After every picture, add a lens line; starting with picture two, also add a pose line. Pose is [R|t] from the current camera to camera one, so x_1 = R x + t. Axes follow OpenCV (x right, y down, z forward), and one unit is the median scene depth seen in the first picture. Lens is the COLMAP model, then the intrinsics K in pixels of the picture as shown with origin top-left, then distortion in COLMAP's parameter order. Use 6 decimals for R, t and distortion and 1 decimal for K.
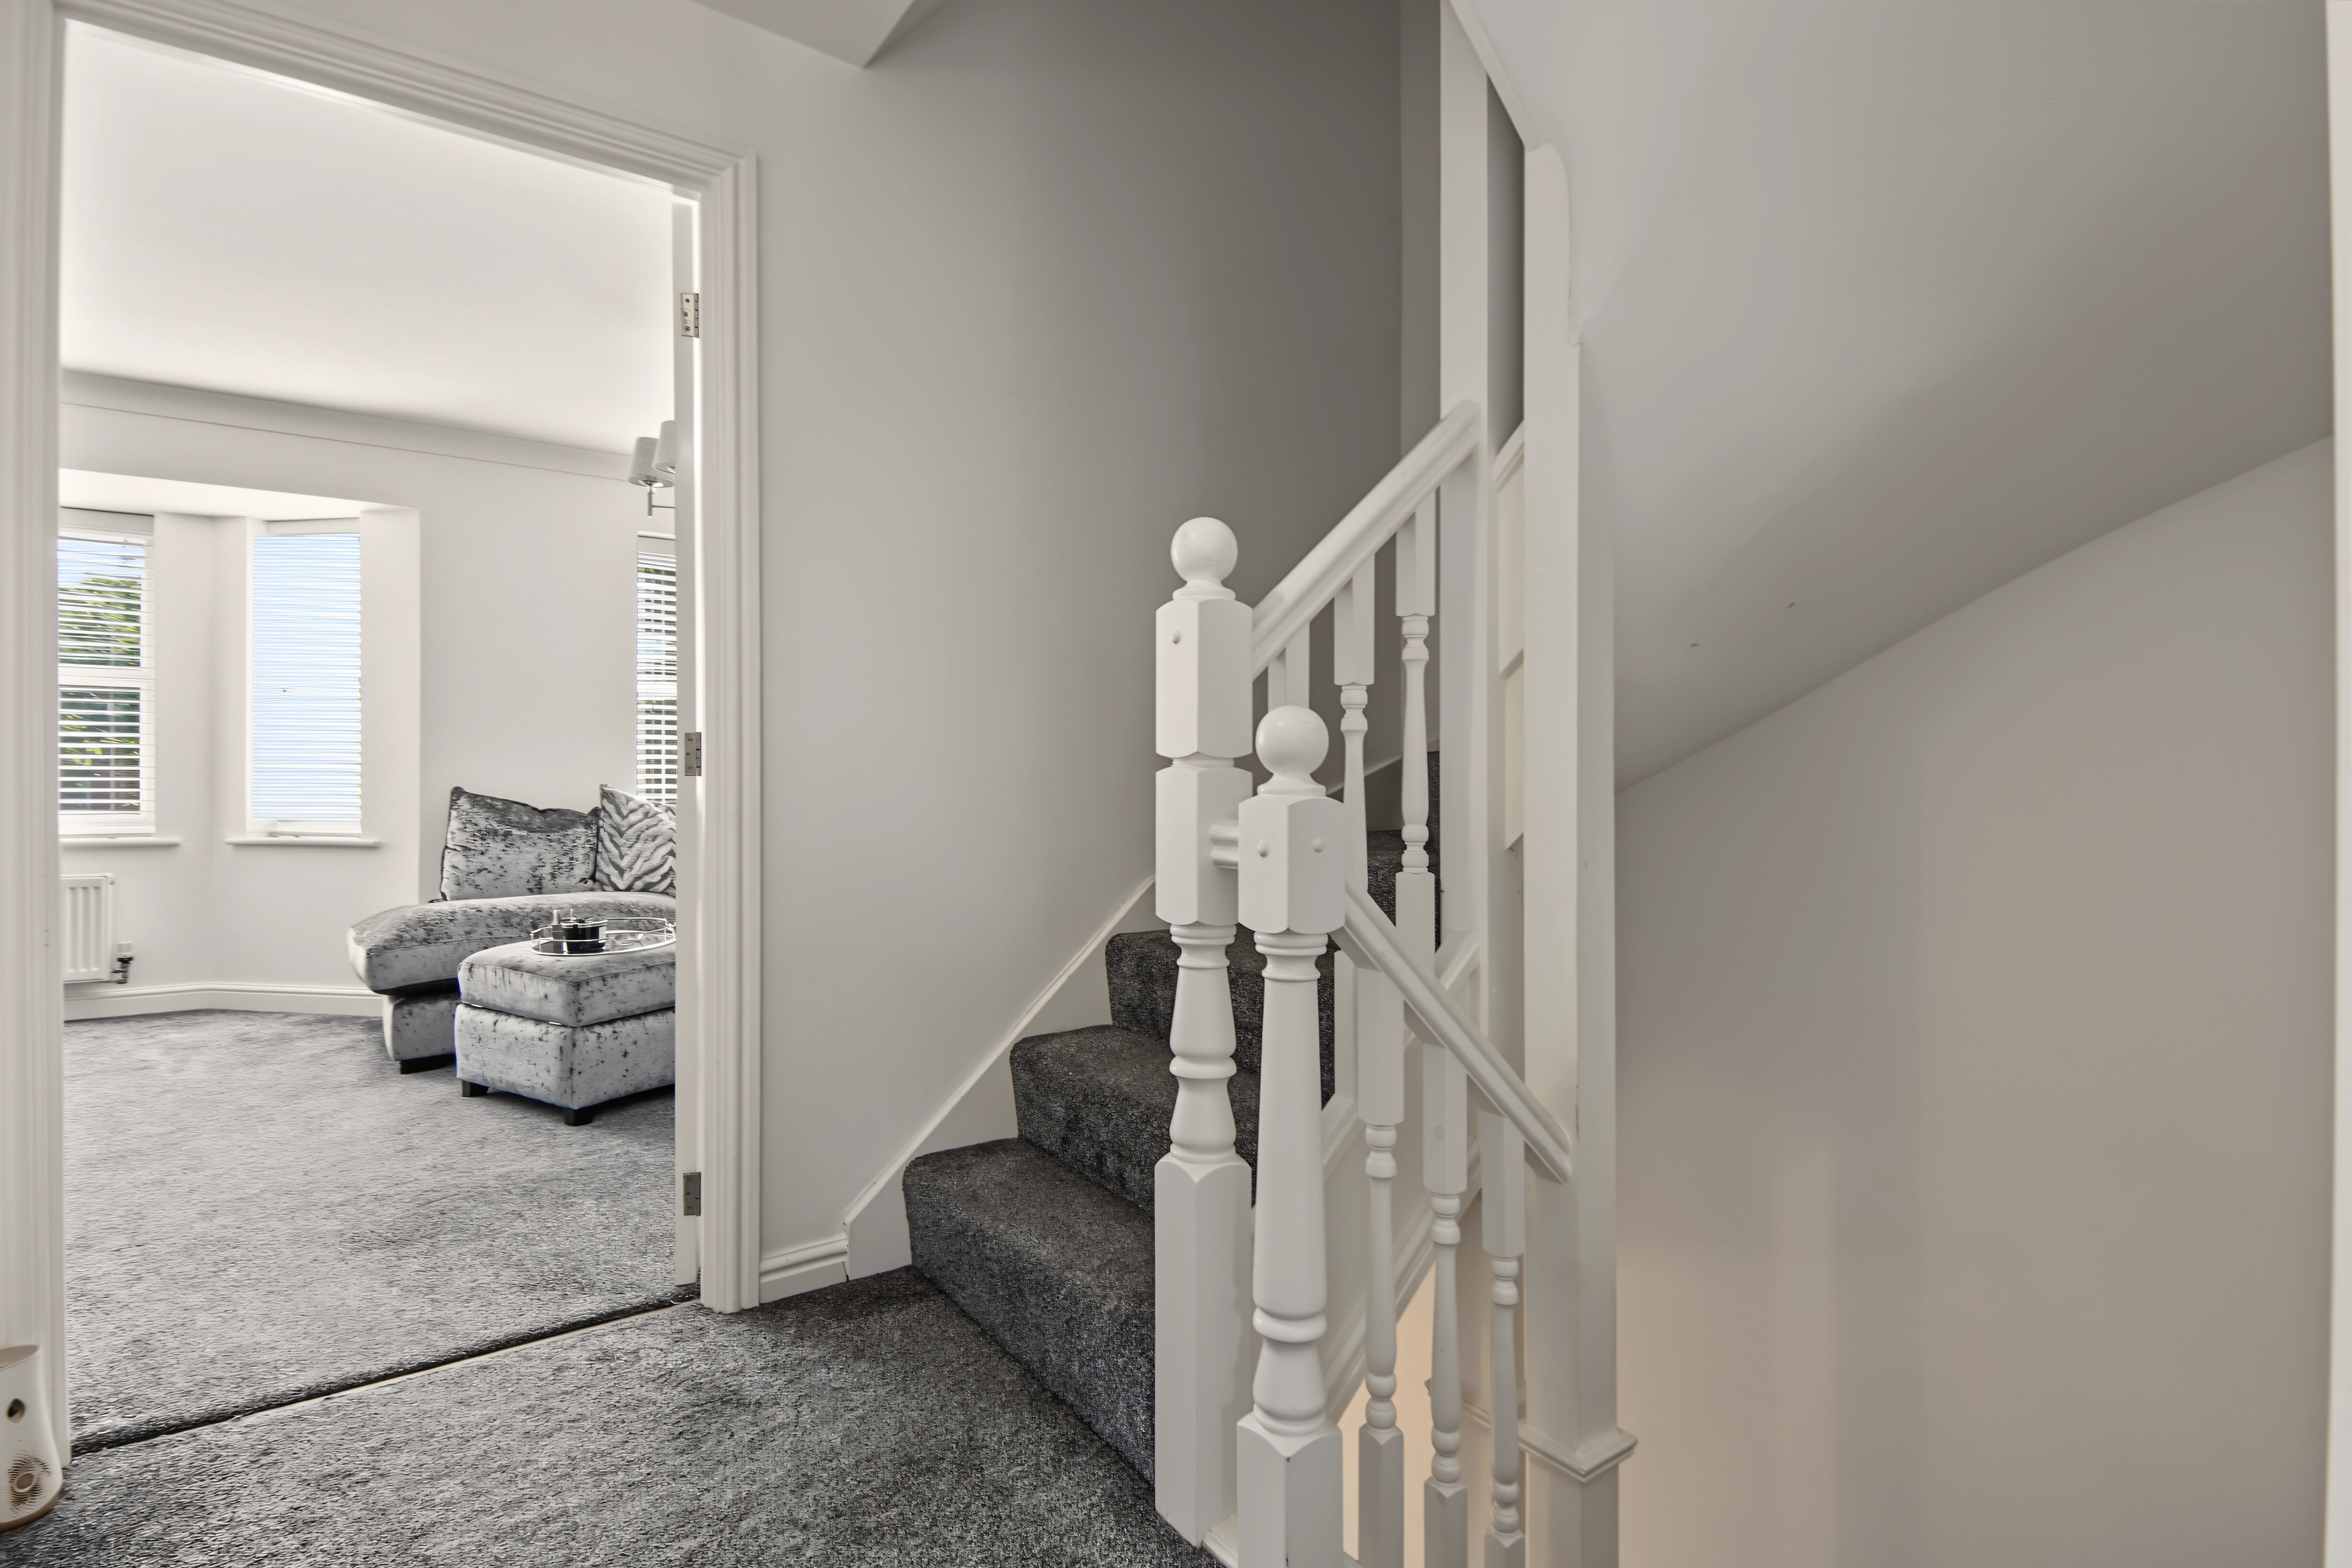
lens RADIAL K [[1151.4, 0, 1173.8], [0, 1151.4, 781.4], [0, 0, 1]] dist [0.026882, -0.008169]
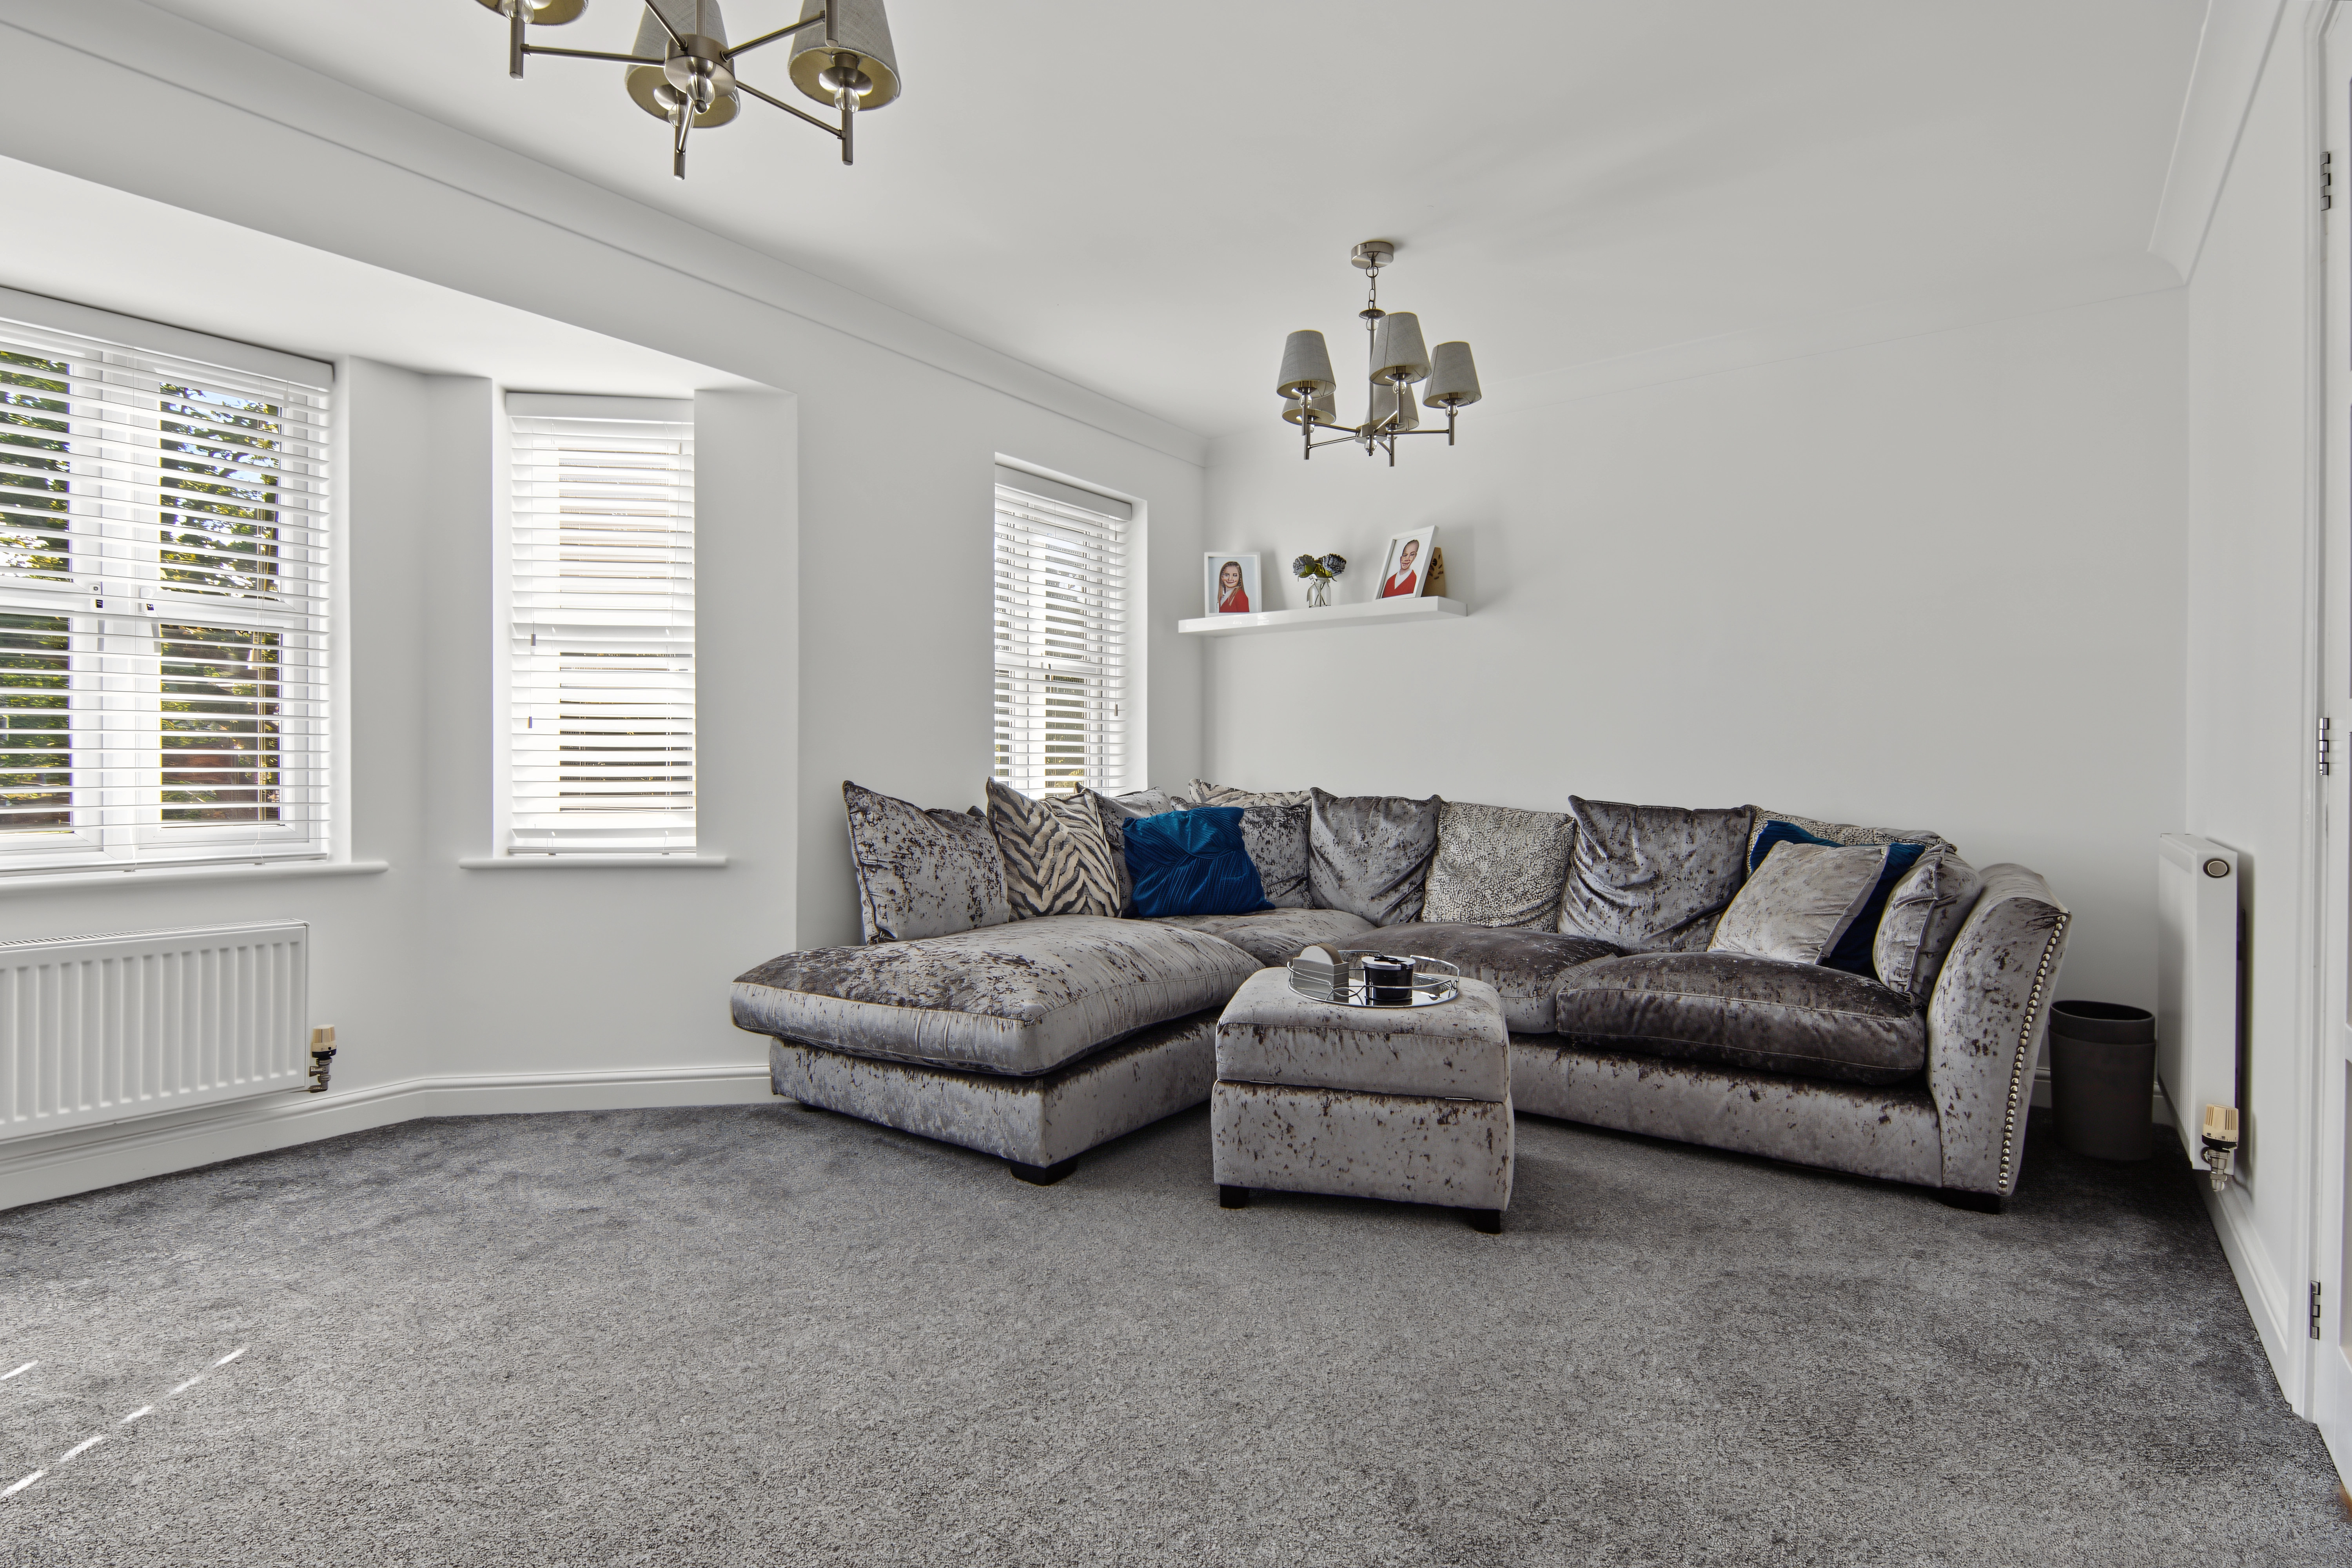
lens RADIAL K [[1151.4, 0, 1164.9], [0, 1151.4, 775.0], [0, 0, 1]] dist [0.026882, -0.008169]
pose [[0.944962, -0.001378, 0.327176, -0.661567], [-0.001628, 0.999959, 0.008914, -0.006259], [-0.327175, -0.008957, 0.944921, 0.245275]]
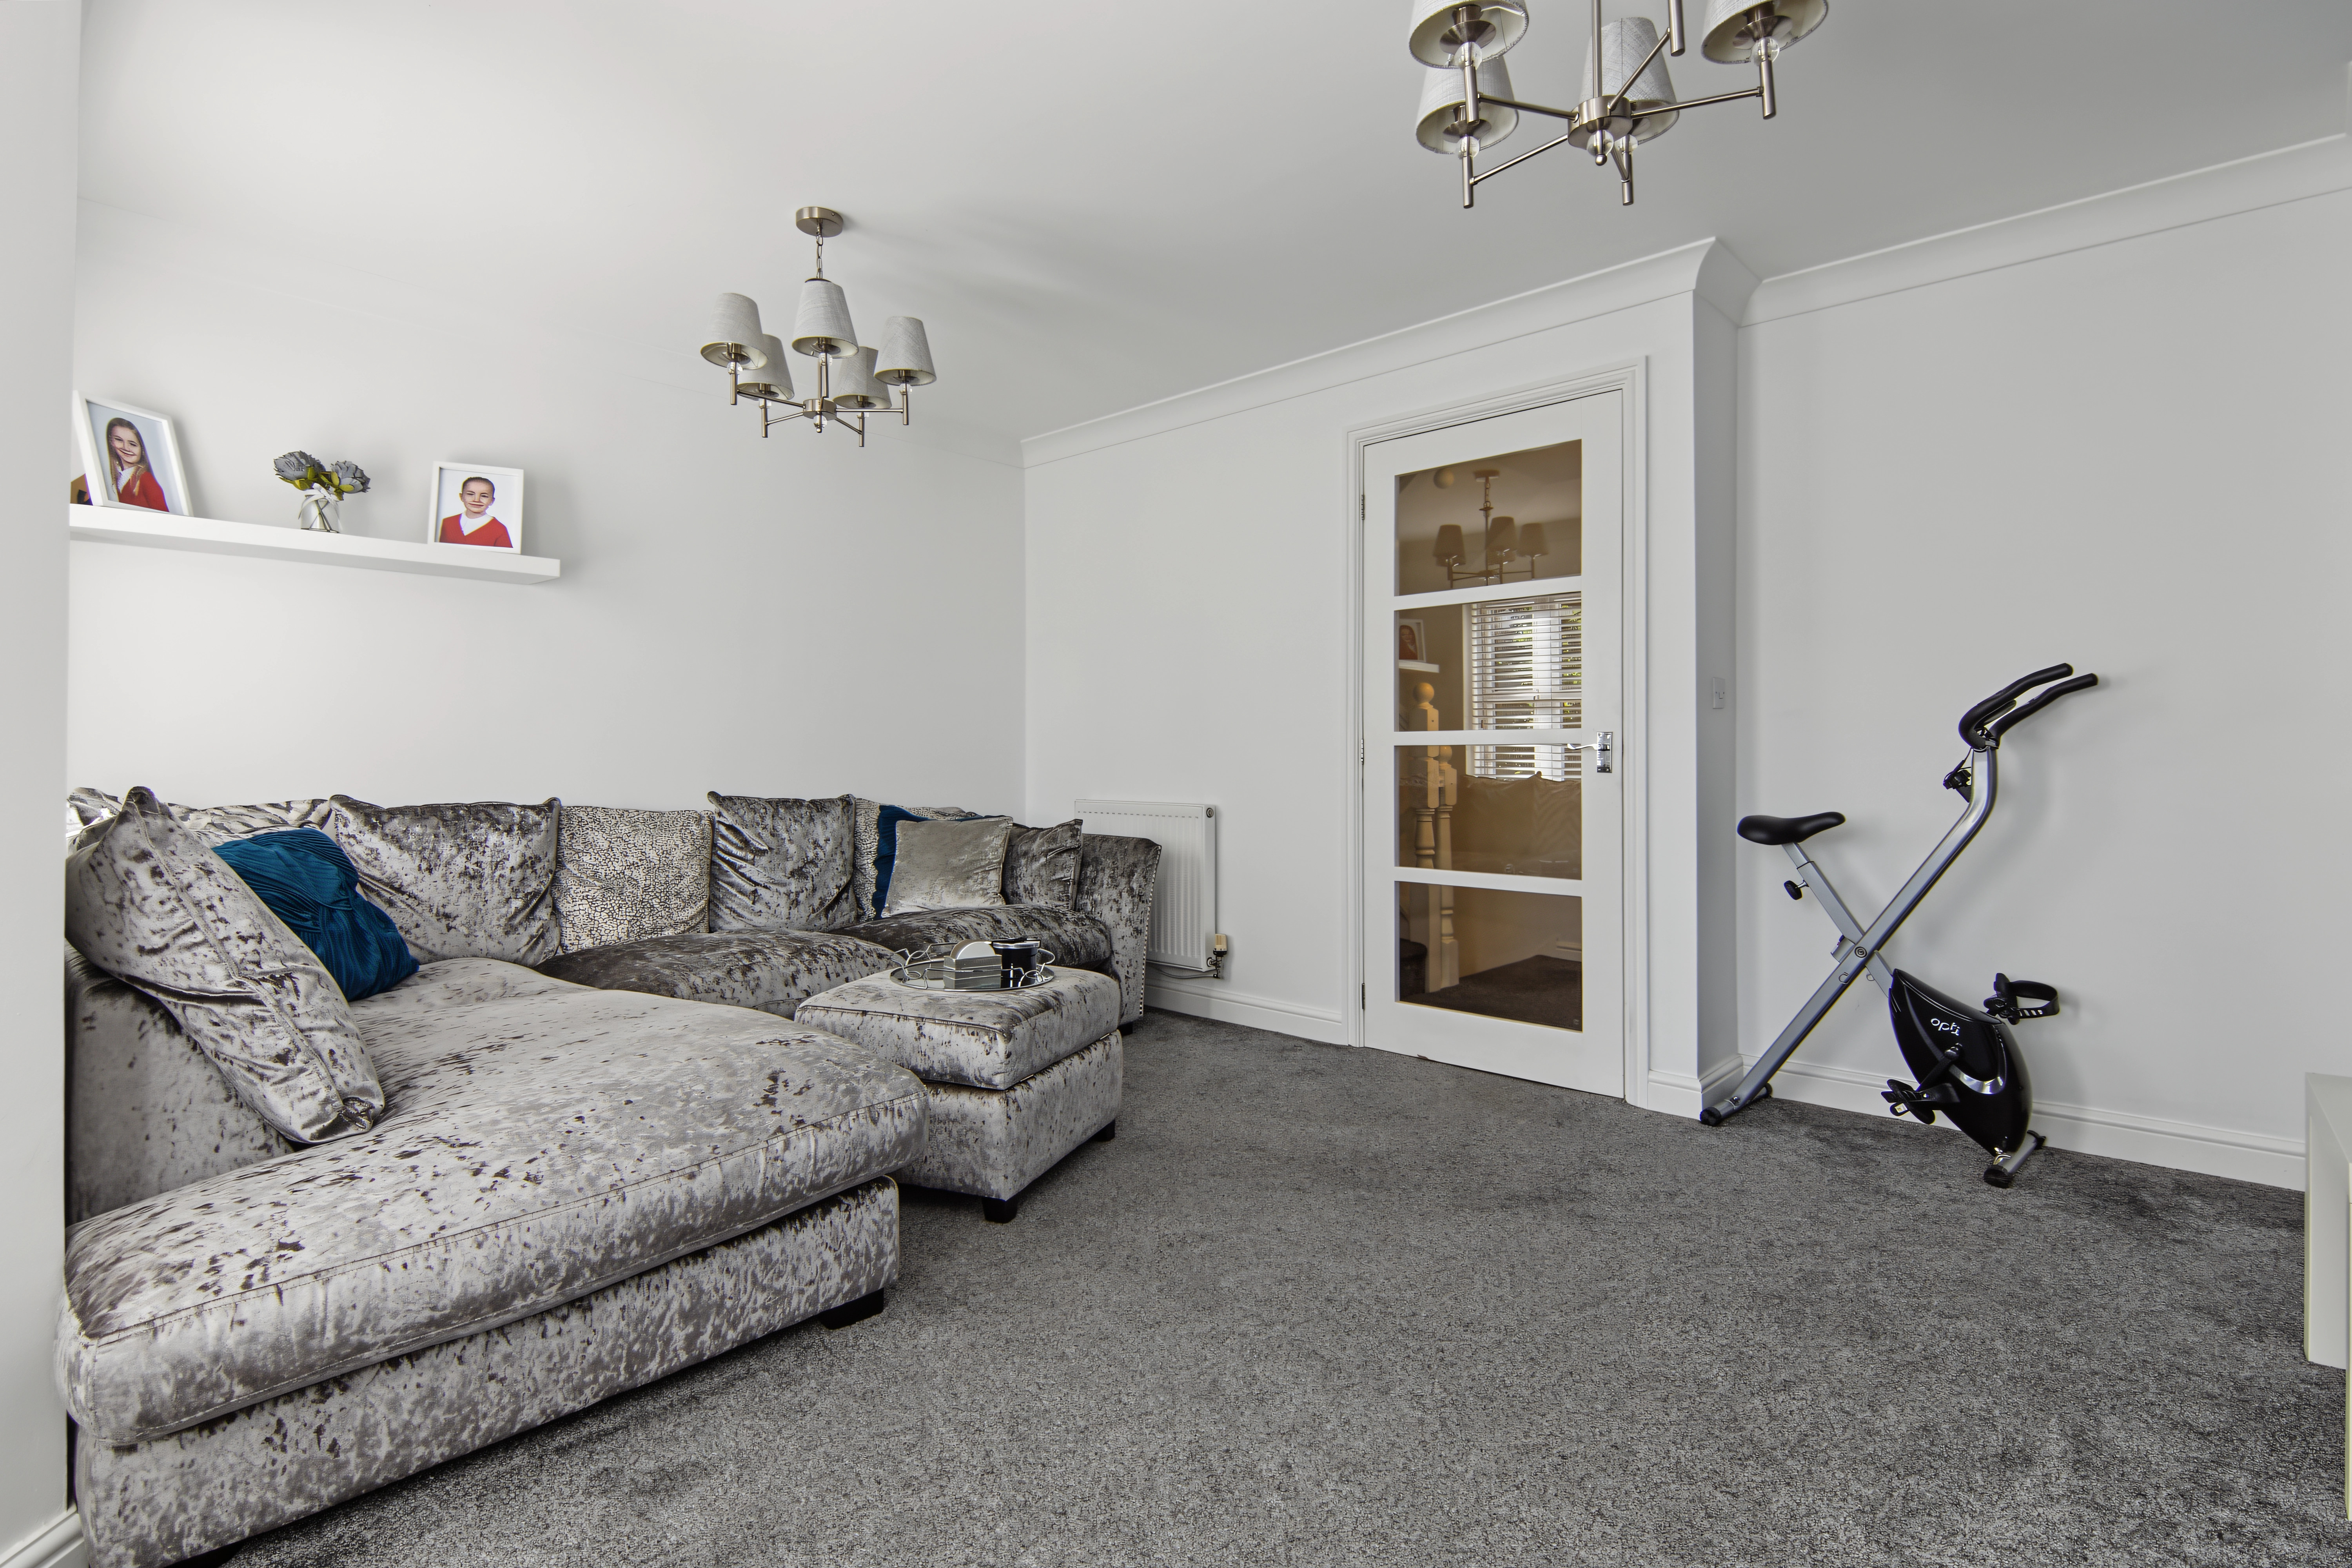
lens RADIAL K [[1151.4, 0, 1154.2], [0, 1151.4, 769.6], [0, 0, 1]] dist [0.026882, -0.008169]
pose [[-0.206410, -0.006540, 0.978444, -0.832963], [0.005611, 0.999953, 0.007867, -0.005680], [-0.978450, 0.007114, -0.206363, 0.539350]]
